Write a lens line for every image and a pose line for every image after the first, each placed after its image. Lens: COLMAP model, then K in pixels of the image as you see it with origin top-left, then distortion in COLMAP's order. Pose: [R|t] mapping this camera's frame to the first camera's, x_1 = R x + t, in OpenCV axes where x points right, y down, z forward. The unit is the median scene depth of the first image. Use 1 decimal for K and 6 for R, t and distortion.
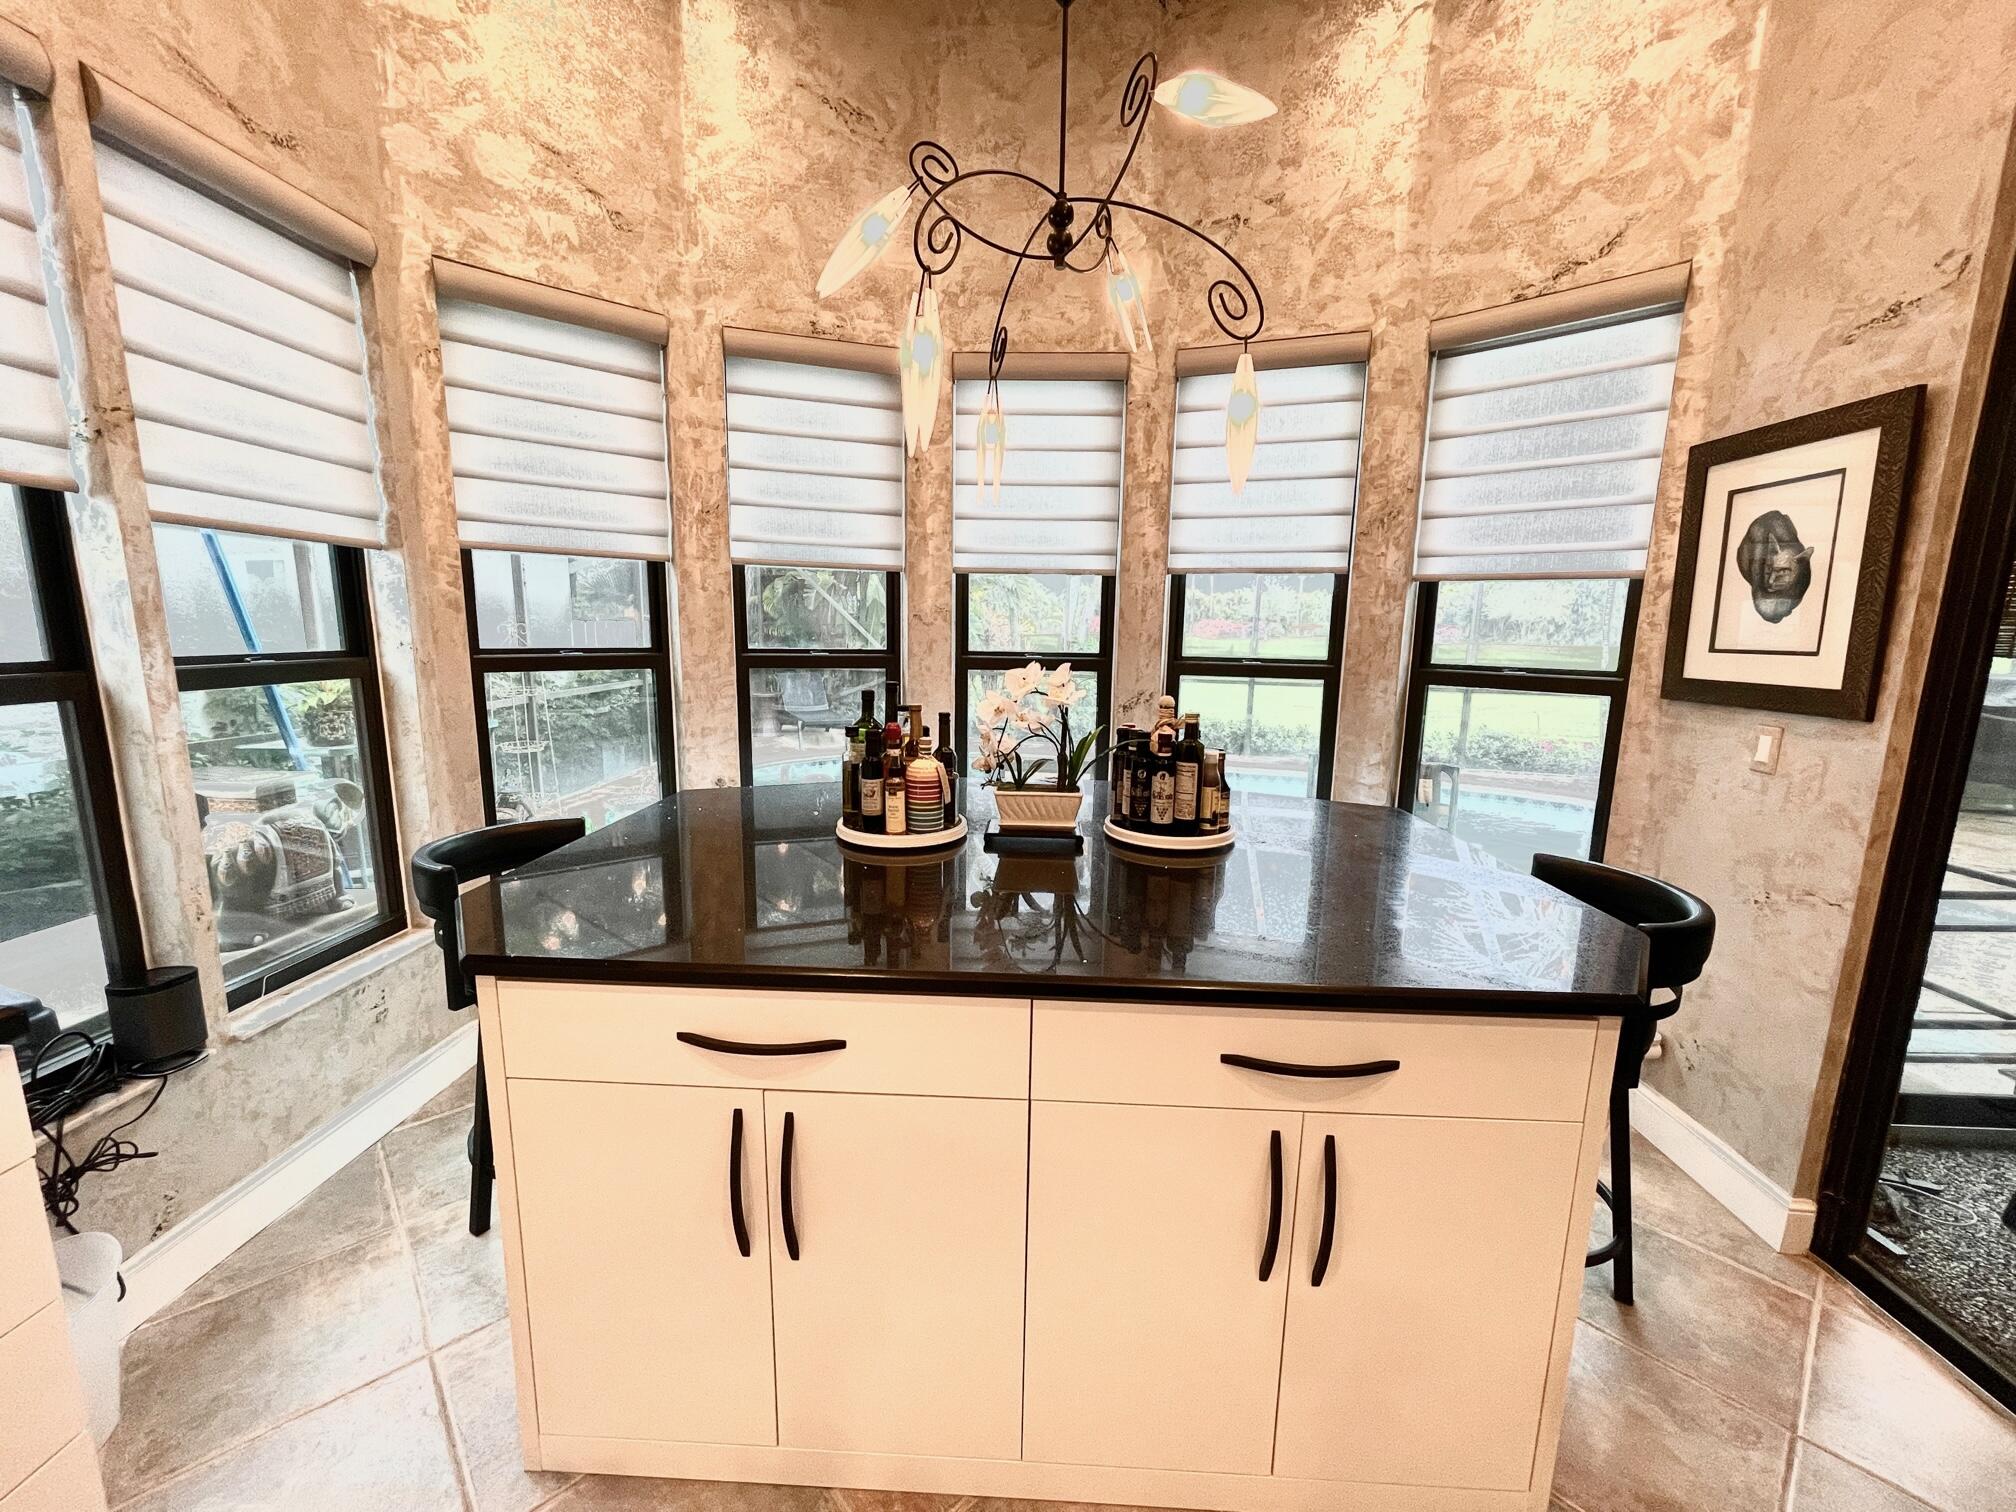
lens RADIAL K [[816.8, 0, 1005.2], [0, 816.8, 755.7], [0, 0, 1]] dist [-0.001751, -0.000301]
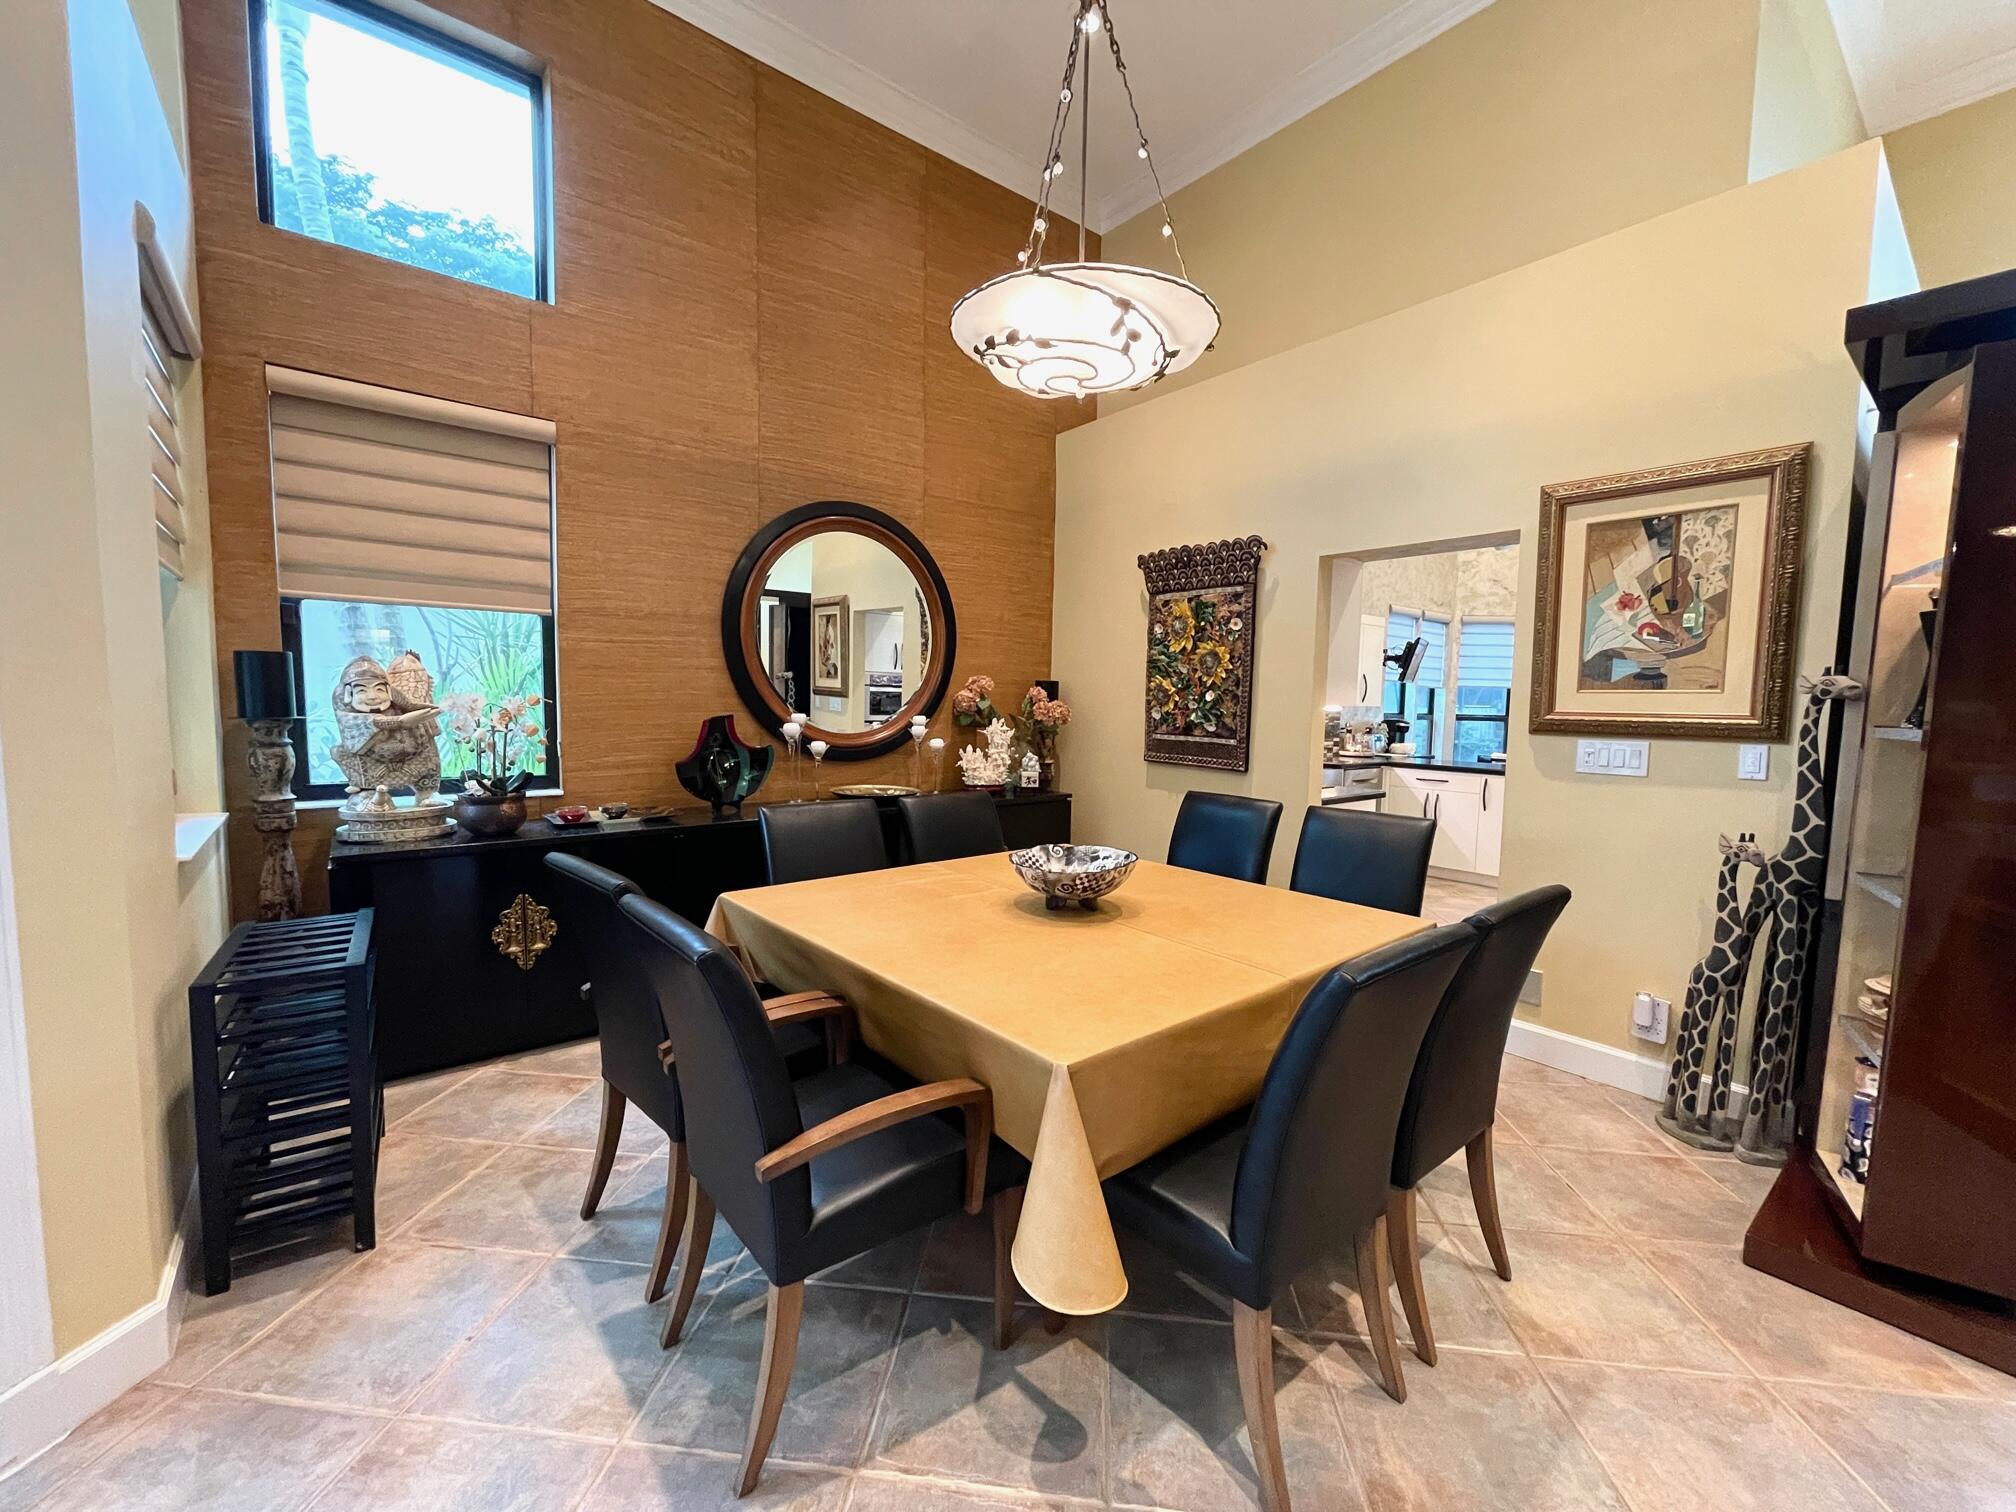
lens RADIAL K [[816.8, 0, 1007.6], [0, 816.8, 762.2], [0, 0, 1]] dist [-0.001751, -0.000301]
pose [[0.666747, 0.054251, -0.743307, 0.782607], [-0.131688, 0.990230, -0.045851, 0.543918], [0.733558, 0.128456, 0.667377, -3.061033]]
